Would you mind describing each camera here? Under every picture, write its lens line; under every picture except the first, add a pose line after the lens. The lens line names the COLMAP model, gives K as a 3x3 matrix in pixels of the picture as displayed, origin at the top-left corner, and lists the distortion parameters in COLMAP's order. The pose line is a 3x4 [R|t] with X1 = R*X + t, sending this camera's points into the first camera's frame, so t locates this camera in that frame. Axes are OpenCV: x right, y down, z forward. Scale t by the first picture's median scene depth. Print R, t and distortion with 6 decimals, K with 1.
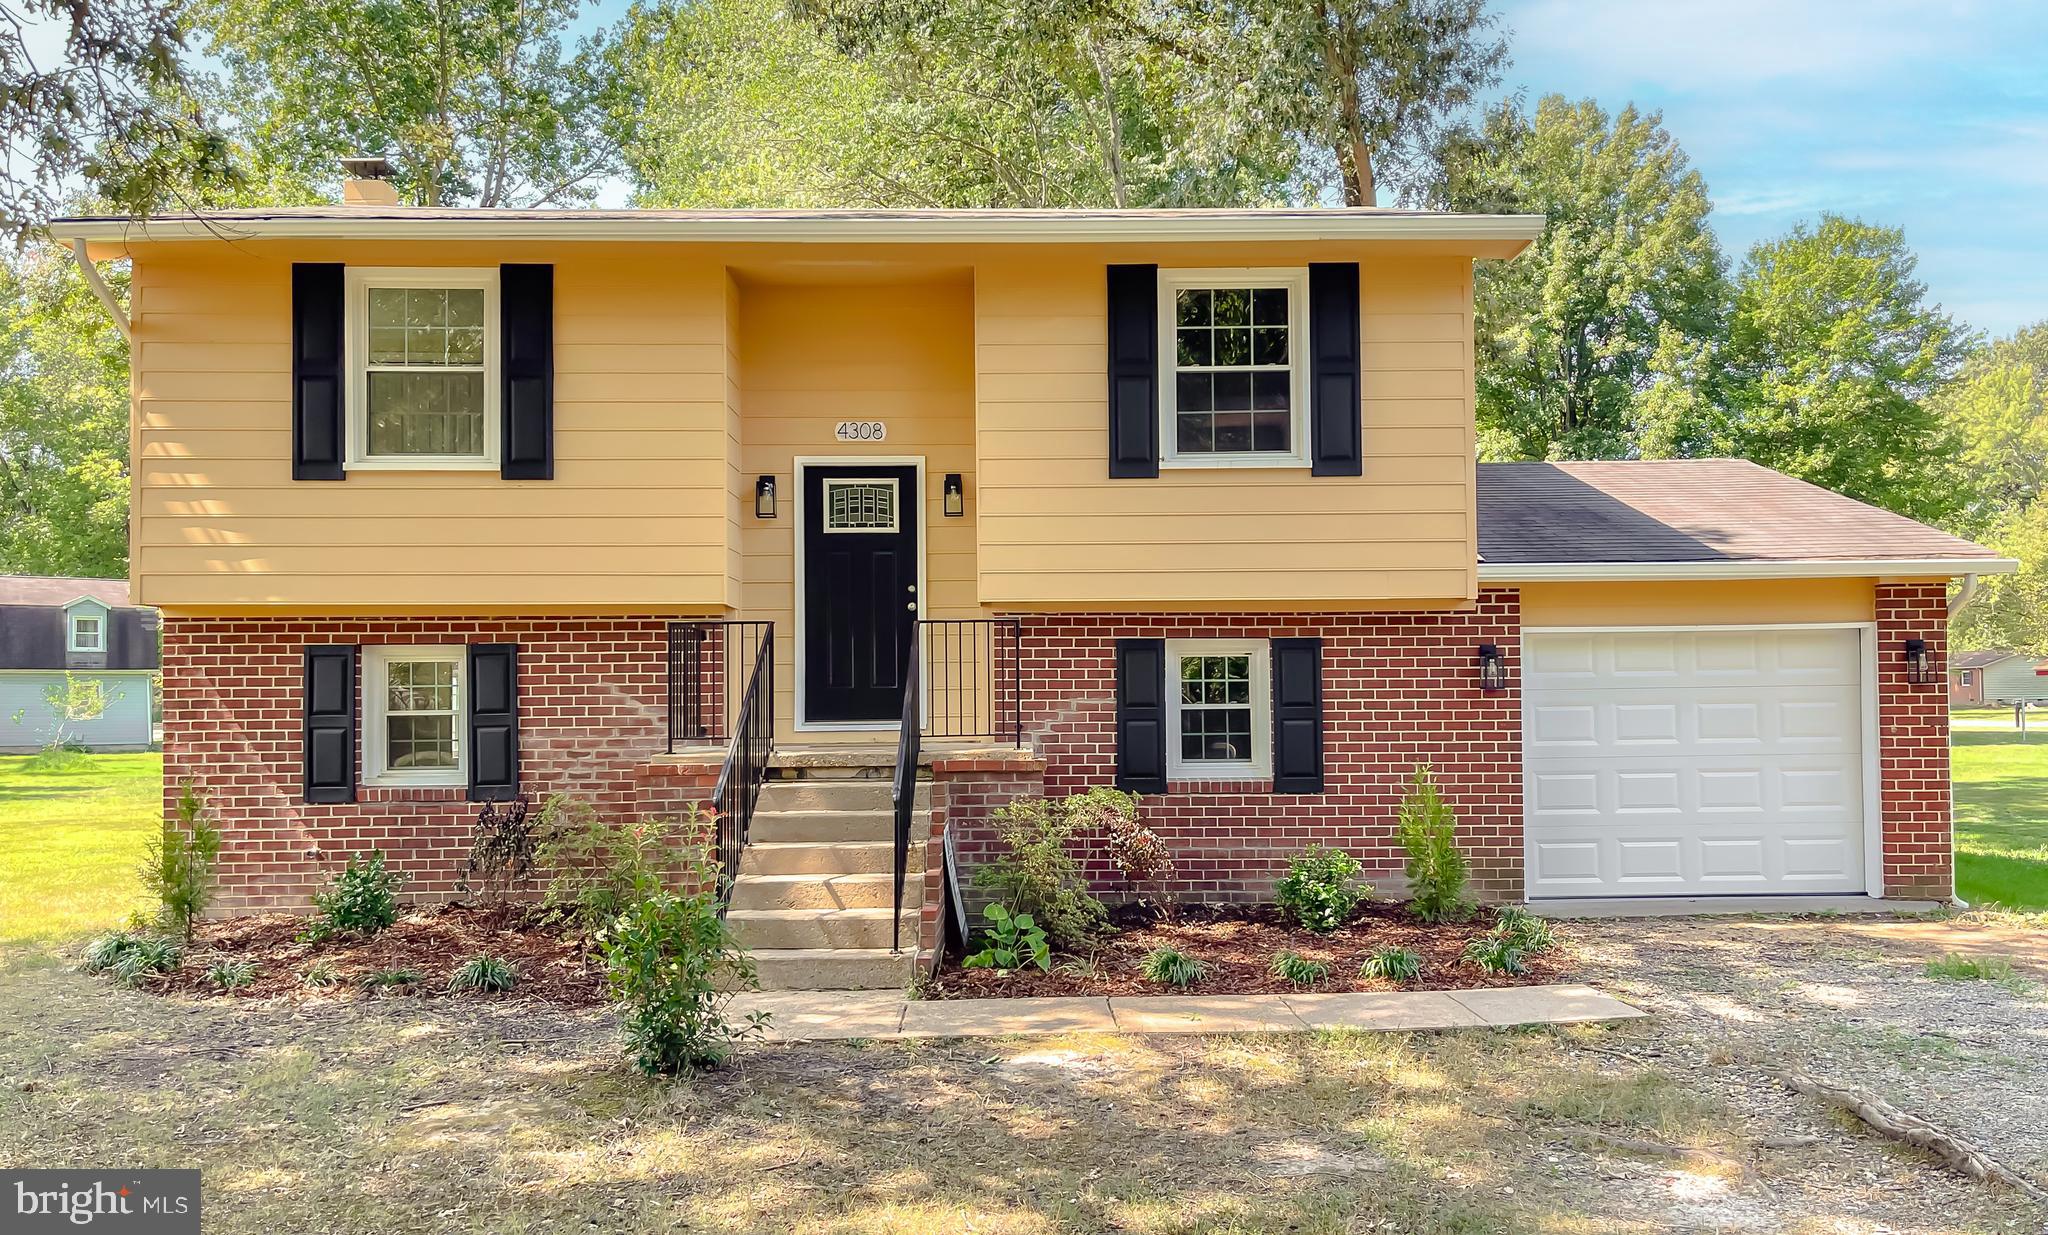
lens RADIAL K [[1577.2, 0, 1086.3], [0, 1577.2, 660.1], [0, 0, 1]] dist [0.003069, -0.000074]
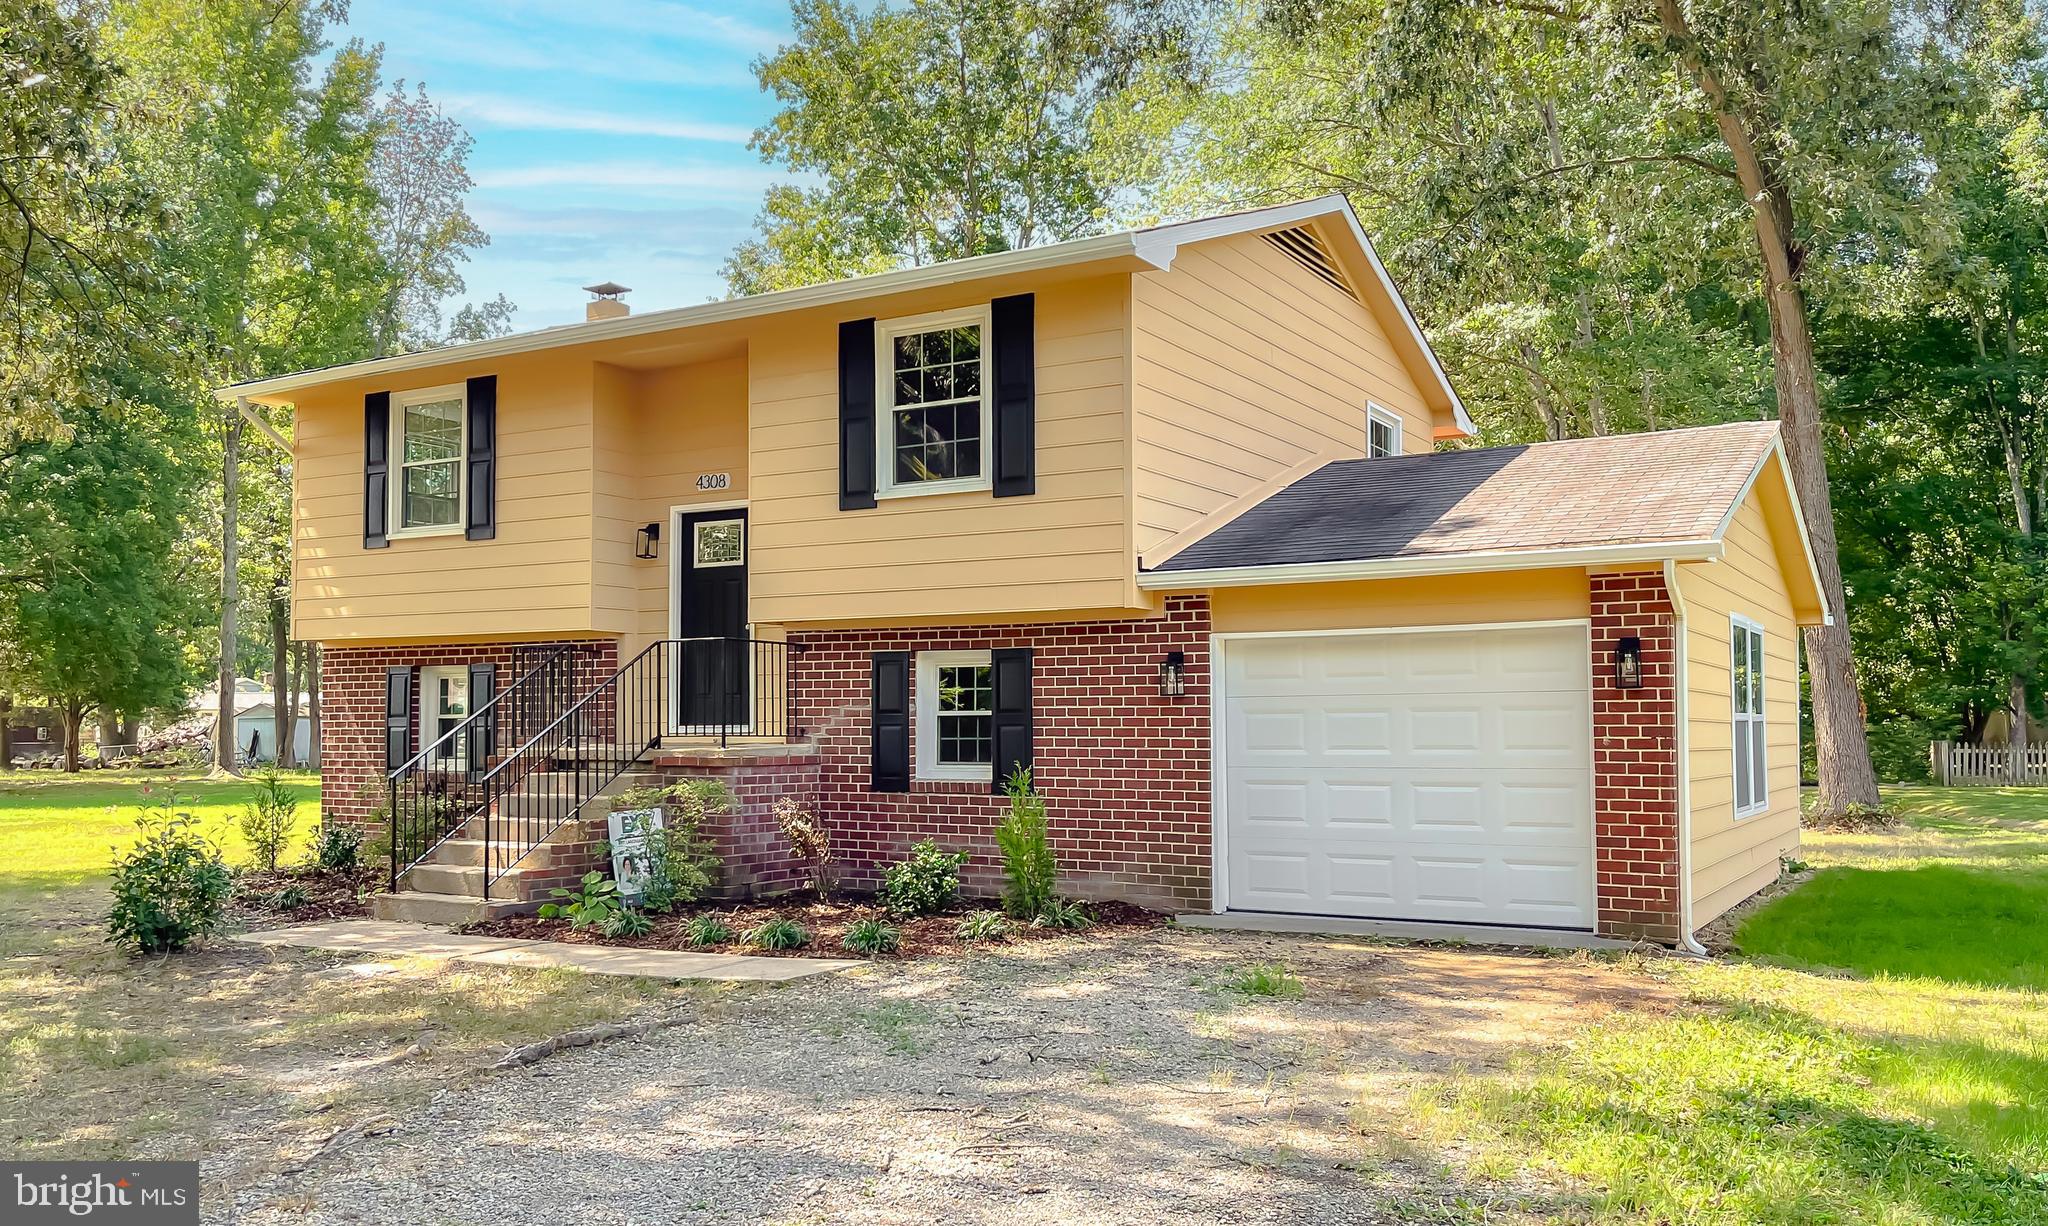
lens RADIAL K [[1721.3, 0, 1024.0], [0, 1721.3, 613.0], [0, 0, 1]] dist [-0.003588, -0.001794]
pose [[0.844392, -0.028269, -0.534979, 0.774627], [0.016087, 0.999494, -0.027424, -0.006178], [0.535484, 0.014550, 0.844420, 0.025620]]
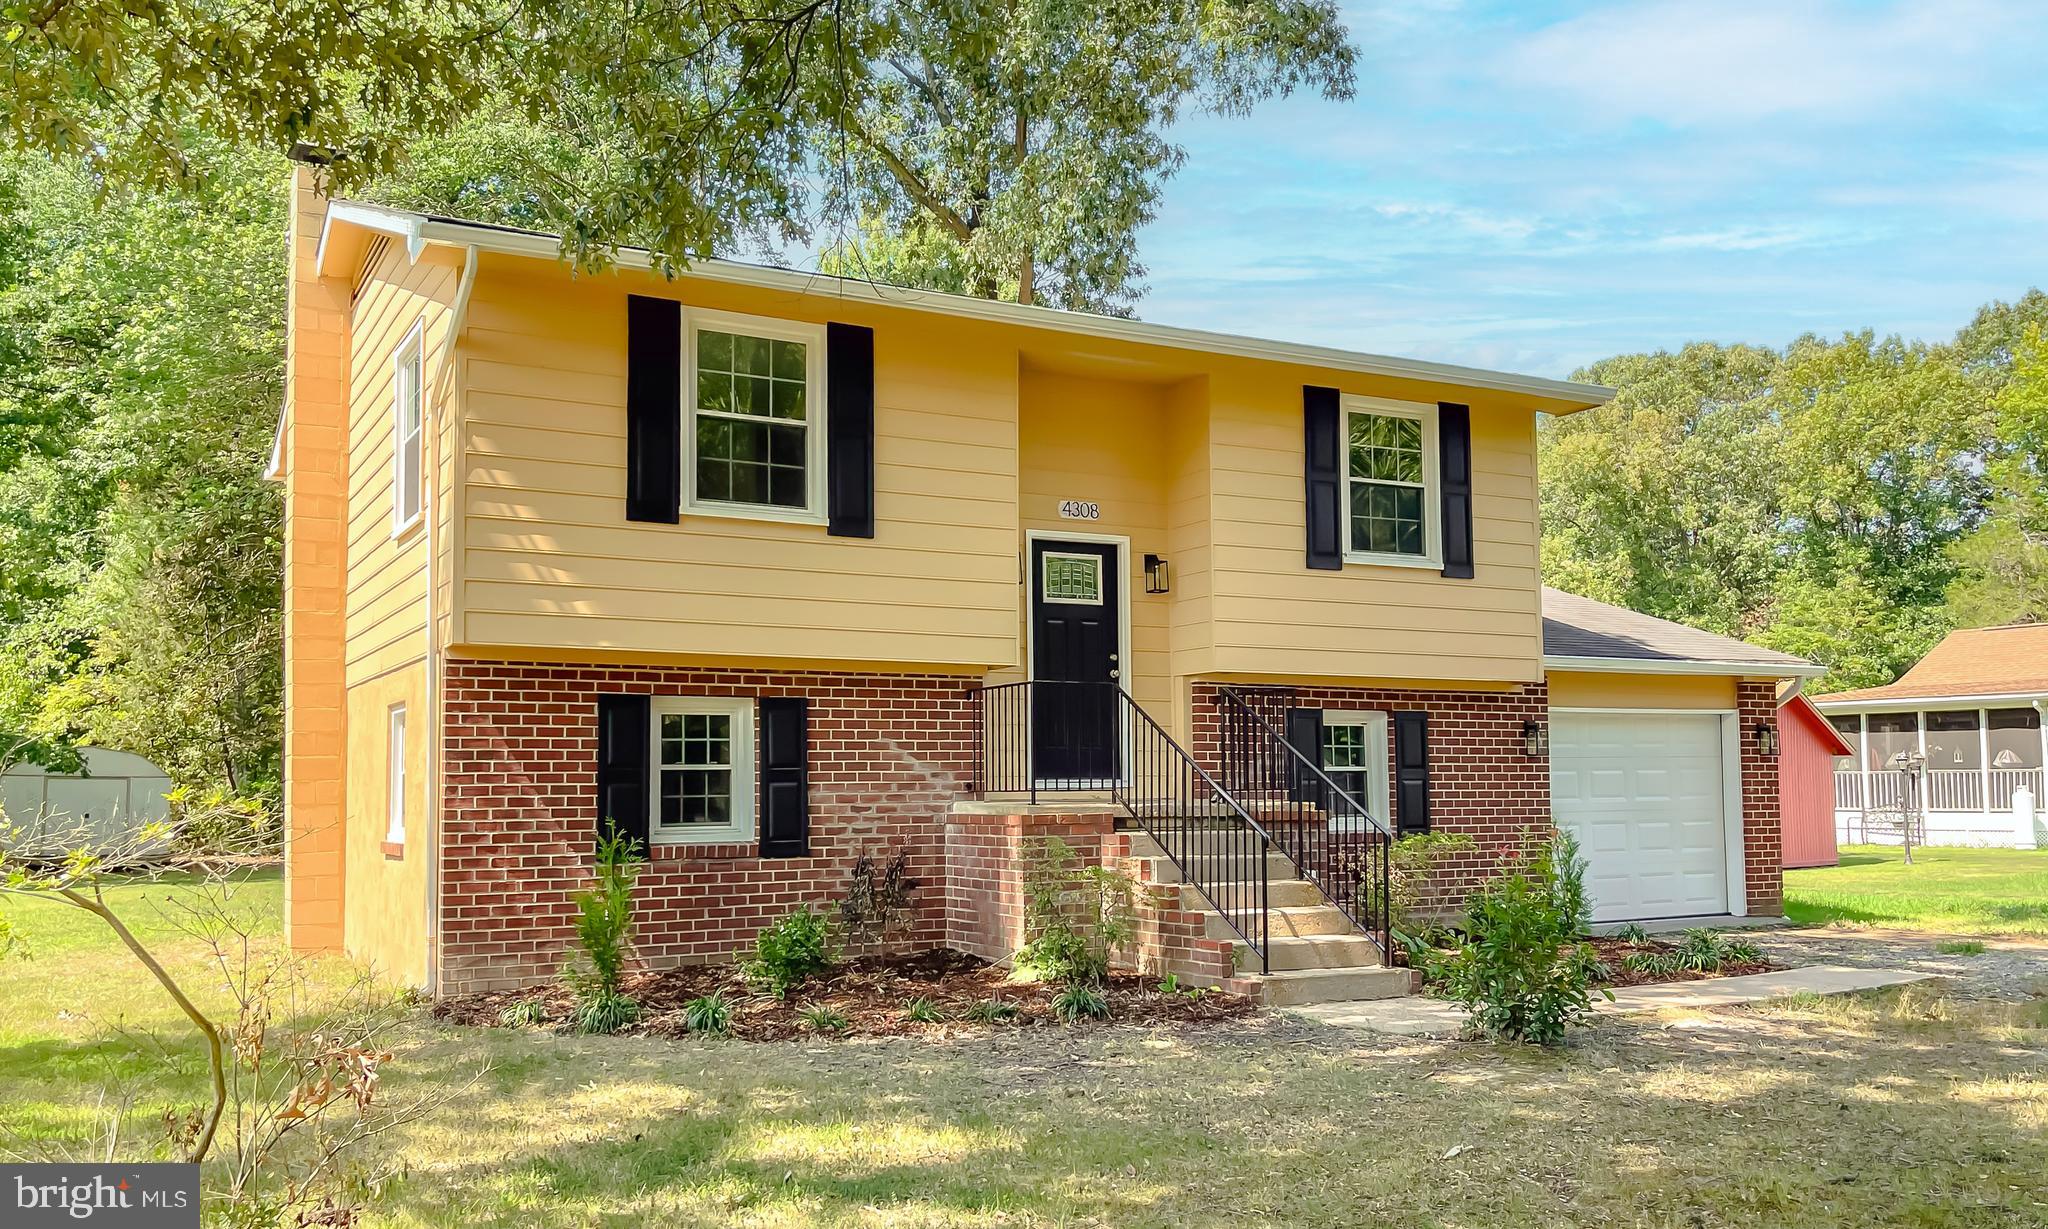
lens RADIAL K [[1703.8, 0, 1022.2], [0, 1703.8, 675.7], [0, 0, 1]] dist [0.049058, -0.002183]
pose [[0.893772, 0.033507, 0.447269, -0.719141], [-0.021992, 0.999280, -0.030915, 0.005797], [-0.447983, 0.017794, 0.893865, -0.024452]]
